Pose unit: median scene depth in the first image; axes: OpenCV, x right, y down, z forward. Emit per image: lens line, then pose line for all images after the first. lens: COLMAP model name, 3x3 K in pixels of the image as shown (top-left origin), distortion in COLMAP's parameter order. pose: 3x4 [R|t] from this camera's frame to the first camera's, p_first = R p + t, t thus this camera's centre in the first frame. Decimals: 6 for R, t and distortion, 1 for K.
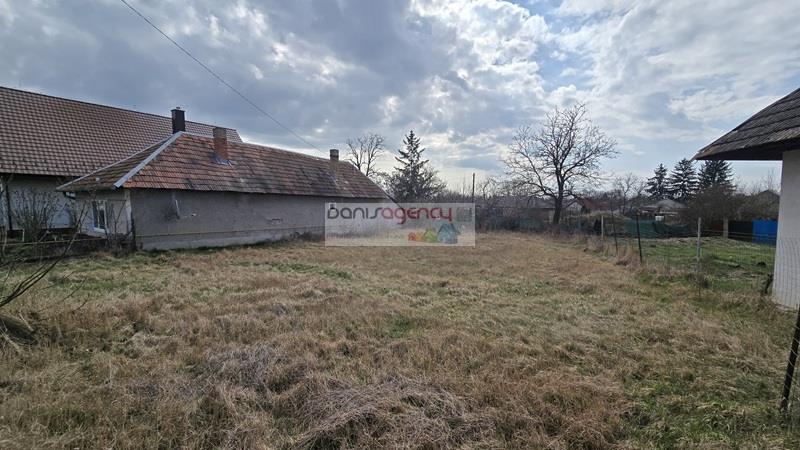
lens RADIAL K [[321.5, 0, 381.5], [0, 321.5, 213.4], [0, 0, 1]] dist [-0.001511, 0.000320]
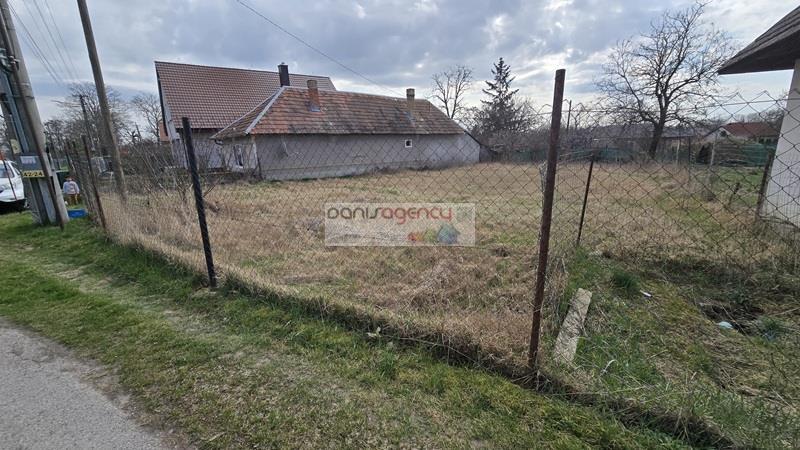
lens RADIAL K [[321.5, 0, 403.0], [0, 321.5, 228.1], [0, 0, 1]] dist [-0.001511, 0.000320]
pose [[0.951923, 0.041068, -0.303573, 0.159850], [0.029443, 0.974120, 0.224105, 0.013697], [0.304920, -0.222269, 0.926078, -0.101373]]
